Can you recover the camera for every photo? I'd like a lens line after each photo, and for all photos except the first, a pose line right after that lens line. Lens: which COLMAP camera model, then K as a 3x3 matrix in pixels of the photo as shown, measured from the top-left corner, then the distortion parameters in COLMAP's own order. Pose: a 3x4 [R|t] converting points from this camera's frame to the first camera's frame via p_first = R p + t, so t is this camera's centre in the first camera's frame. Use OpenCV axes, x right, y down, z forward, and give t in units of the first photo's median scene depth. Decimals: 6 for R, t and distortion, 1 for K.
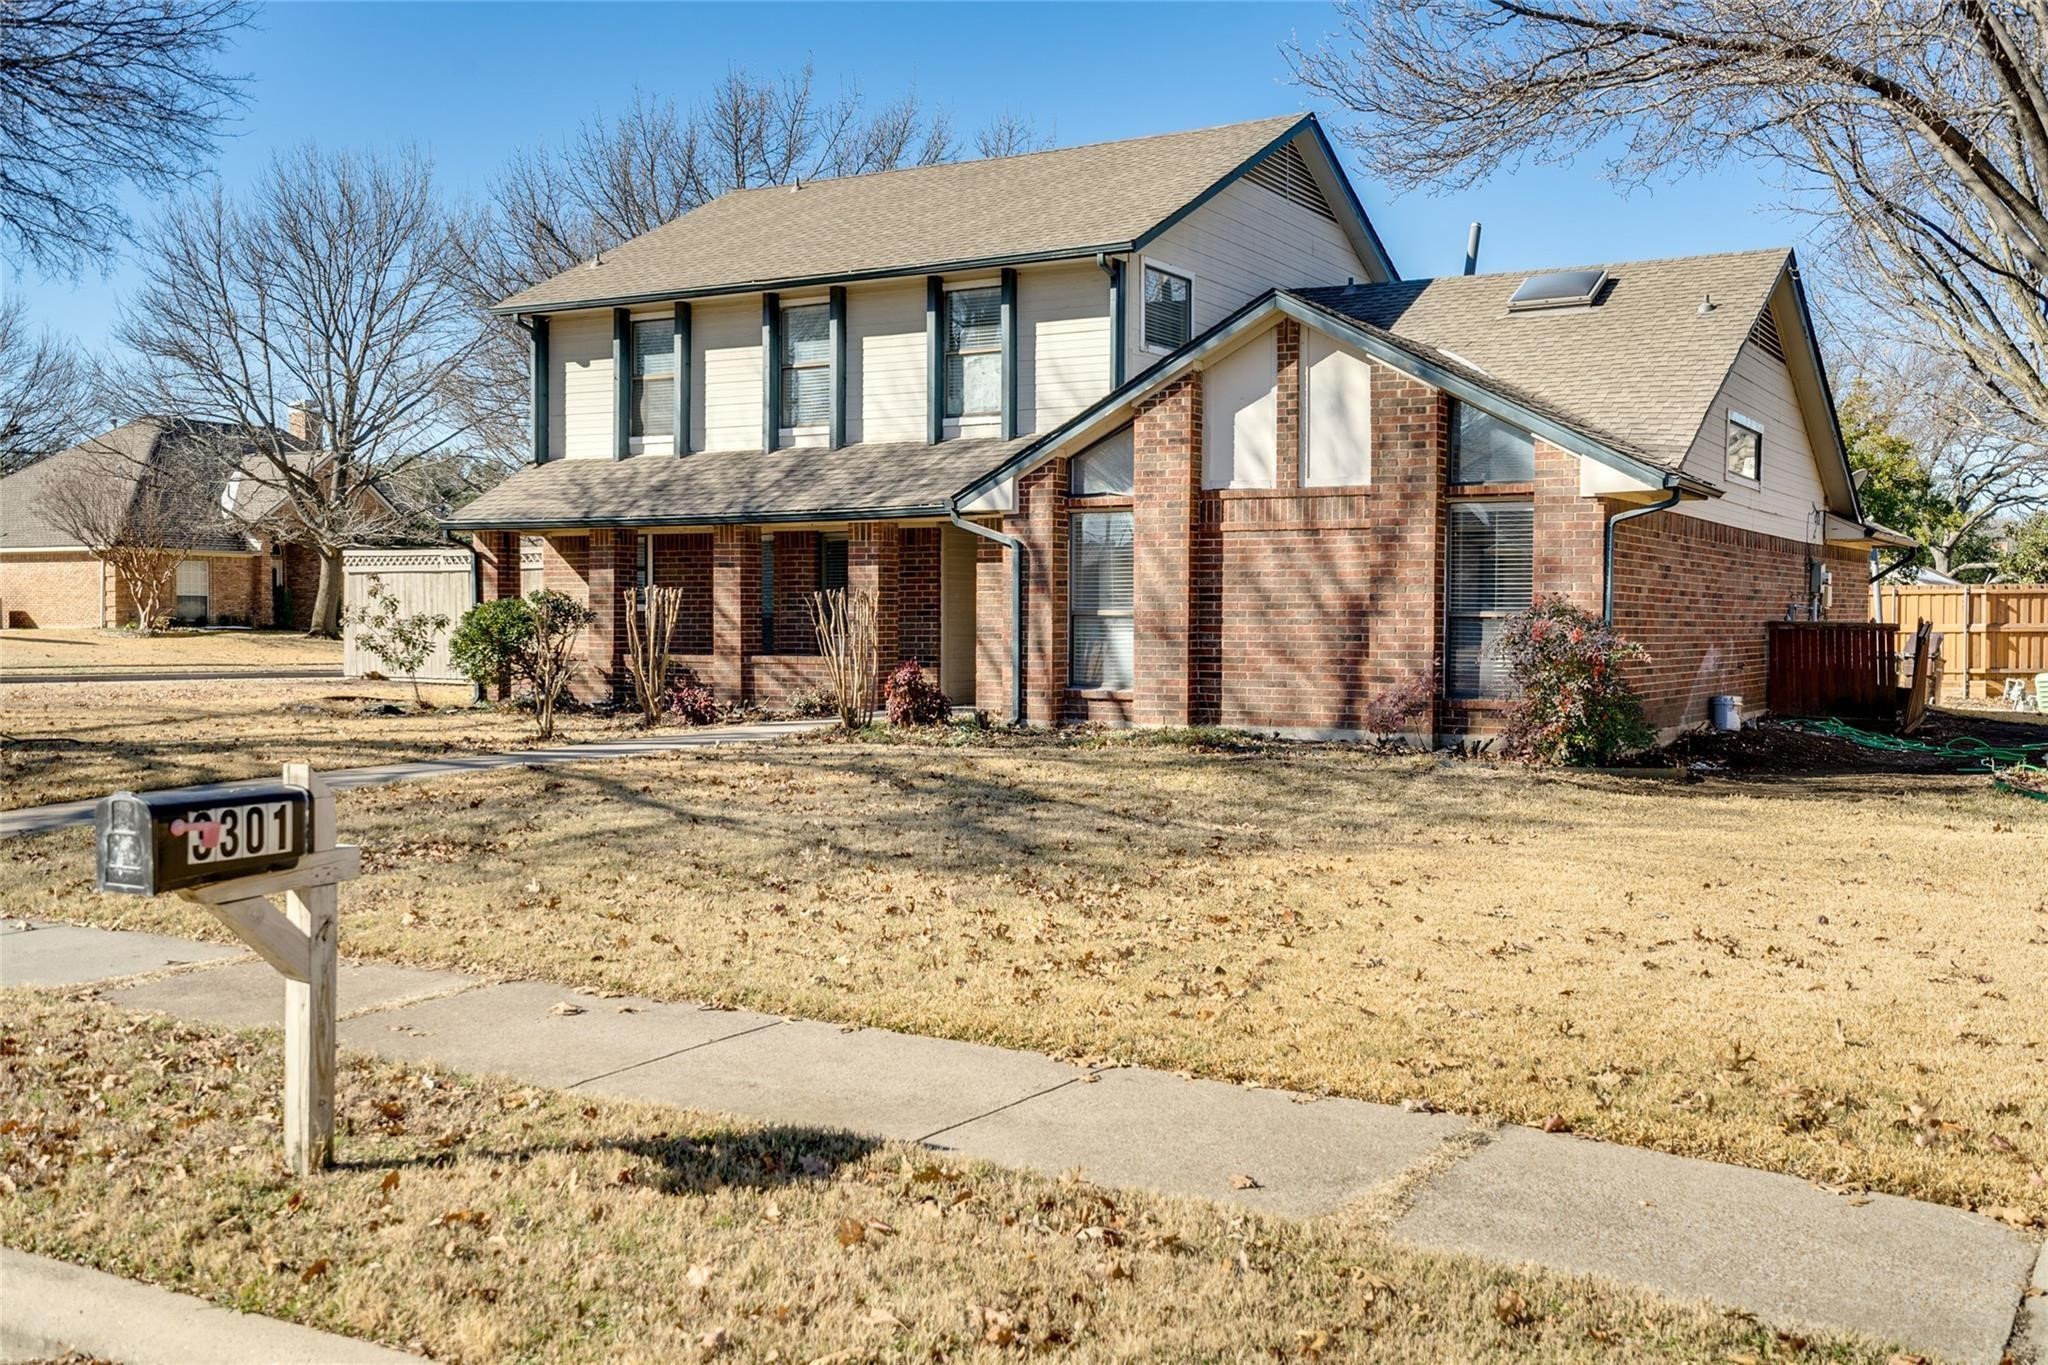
lens RADIAL K [[2109.1, 0, 1025.8], [0, 2109.1, 676.4], [0, 0, 1]] dist [-0.015103, 0.000000]
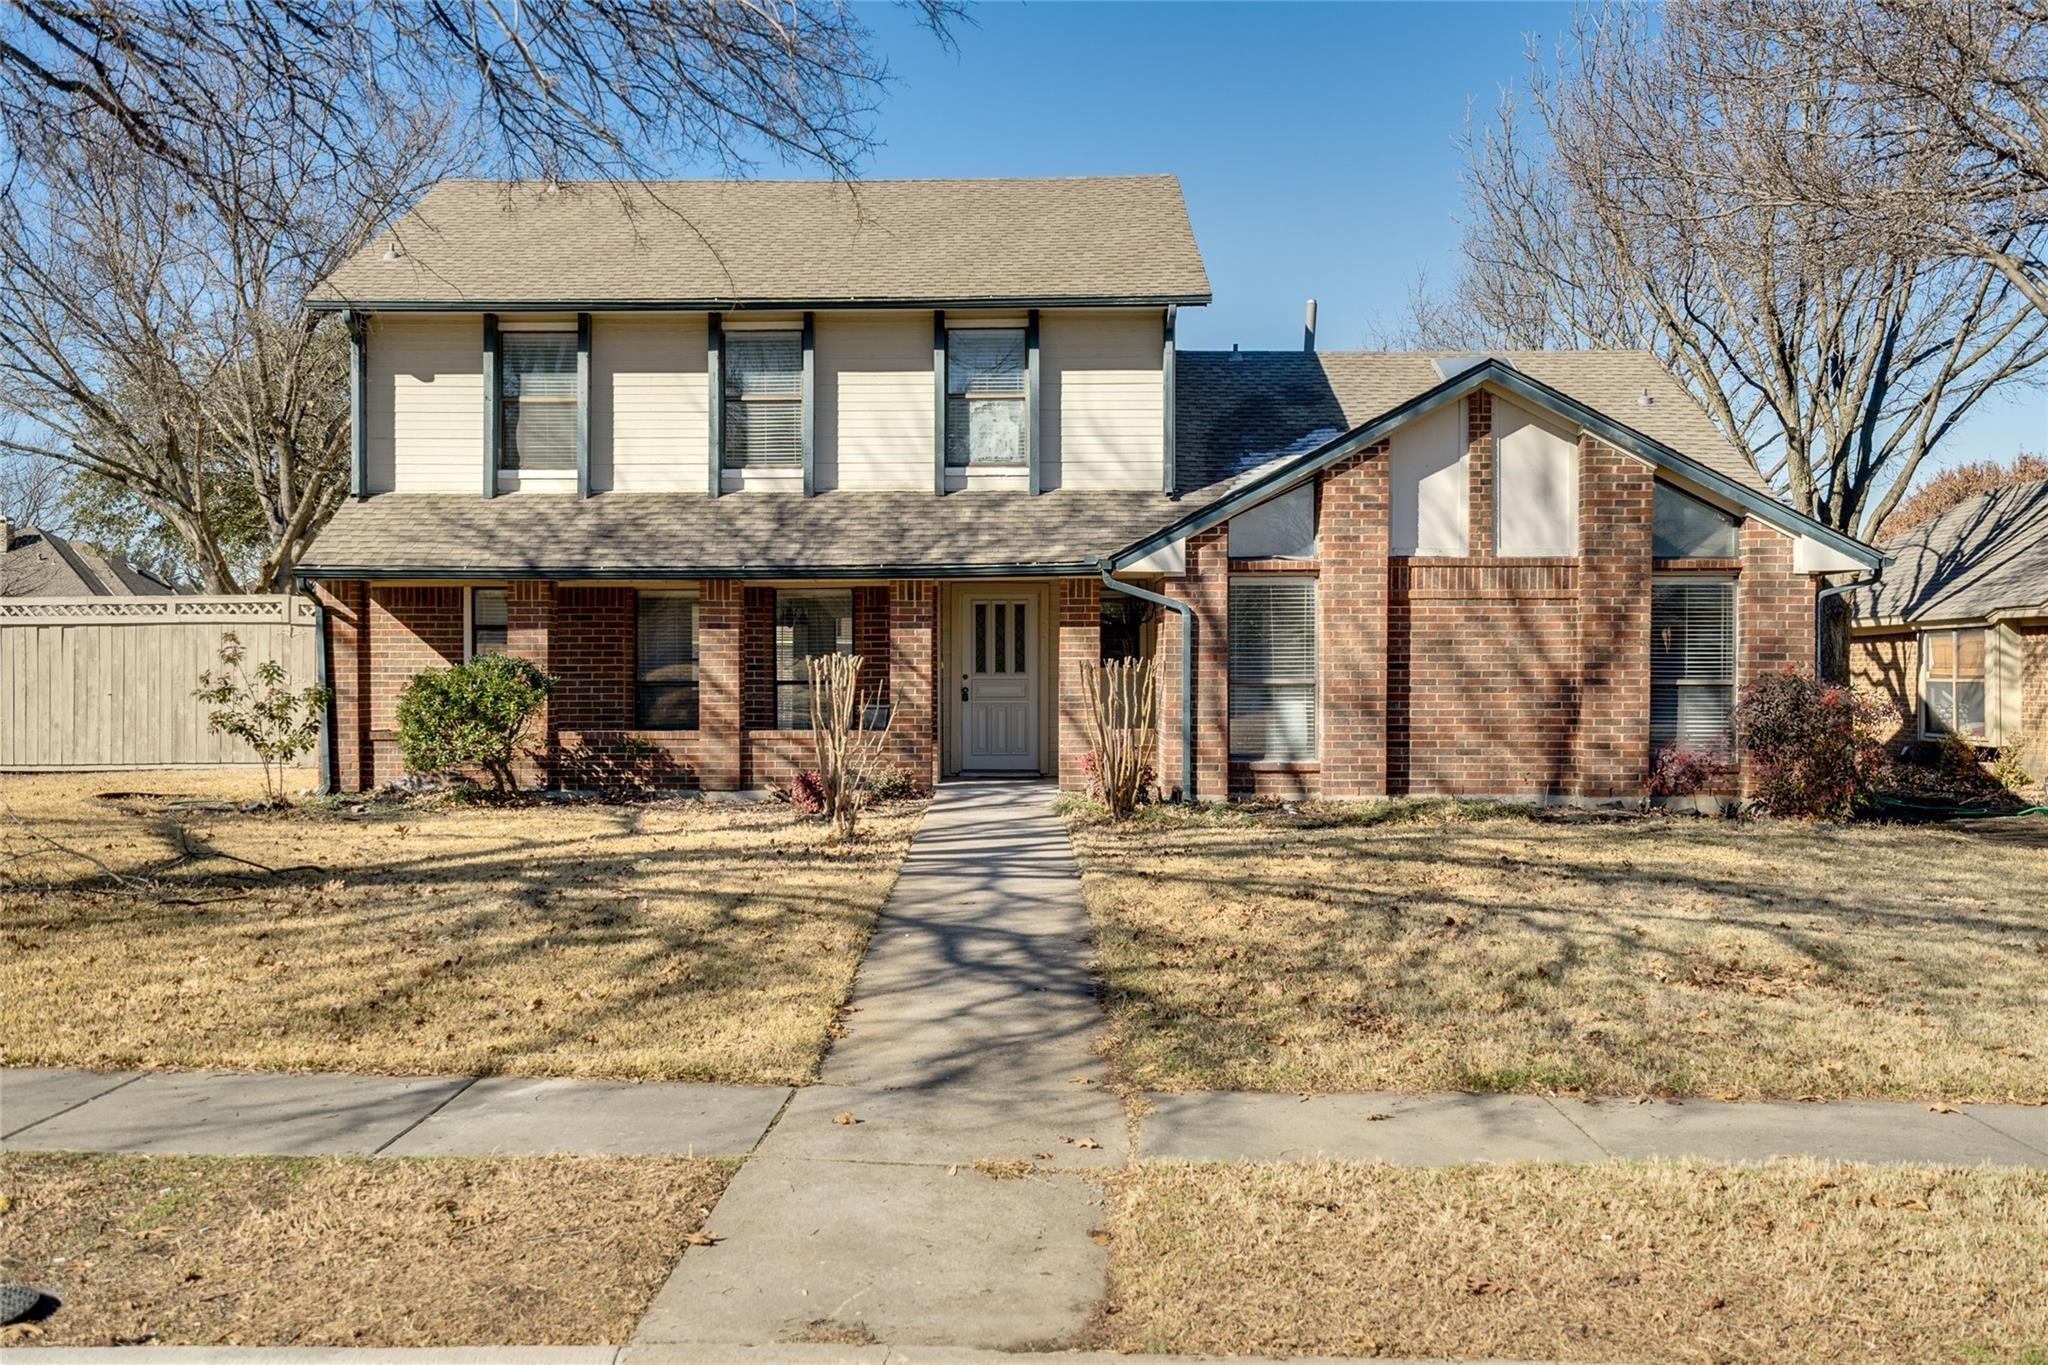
lens RADIAL K [[2109.1, 0, 1024.5], [0, 2109.1, 686.8], [0, 0, 1]] dist [-0.015103, 0.000000]
pose [[0.865915, -0.005887, 0.500156, -0.538164], [0.016607, 0.999718, -0.016985, -0.013303], [-0.499915, 0.023014, 0.865769, 0.227233]]
